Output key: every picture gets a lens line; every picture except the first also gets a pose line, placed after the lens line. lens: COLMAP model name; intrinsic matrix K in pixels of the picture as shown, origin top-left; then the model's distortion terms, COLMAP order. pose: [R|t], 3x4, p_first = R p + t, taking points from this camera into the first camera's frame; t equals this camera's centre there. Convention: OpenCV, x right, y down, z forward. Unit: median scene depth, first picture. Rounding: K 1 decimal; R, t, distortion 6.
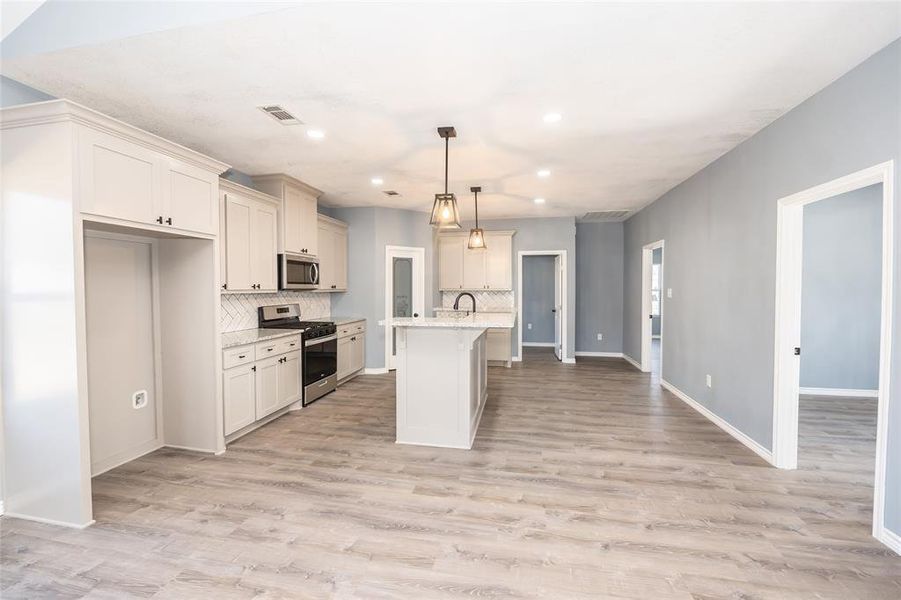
lens RADIAL K [[385.1, 0, 447.2], [0, 385.1, 298.5], [0, 0, 1]] dist [-0.008185, 0.000082]
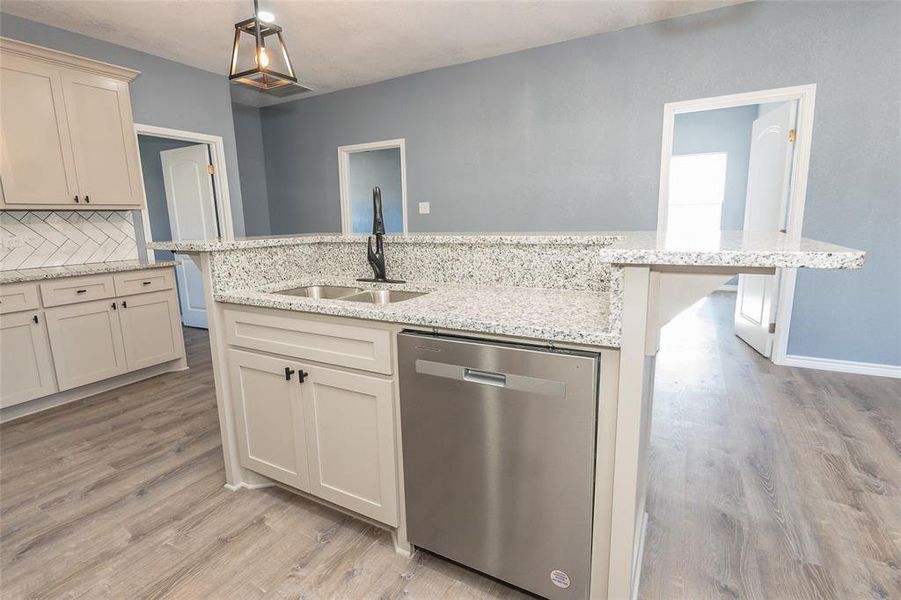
lens RADIAL K [[439.5, 0, 427.3], [0, 439.5, 299.8], [0, 0, 1]] dist [-0.011519, -0.000390]
pose [[0.312305, -0.173615, 0.933983, -0.384125], [0.052857, 0.984811, 0.165389, 0.027642], [-0.948510, -0.002284, 0.316738, 0.889325]]
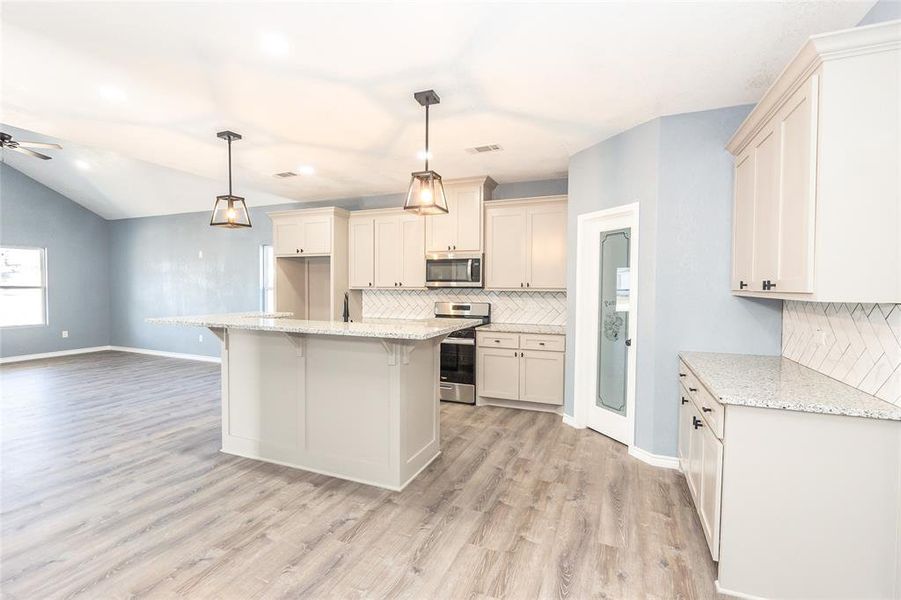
lens RADIAL K [[412.7, 0, 448.8], [0, 412.7, 297.2], [0, 0, 1]] dist [-0.008670, -0.000153]
pose [[-0.190714, 0.030071, -0.981185, 0.787067], [-0.033279, 0.998758, 0.037078, -0.043558], [0.981081, 0.039725, -0.189477, 1.427997]]
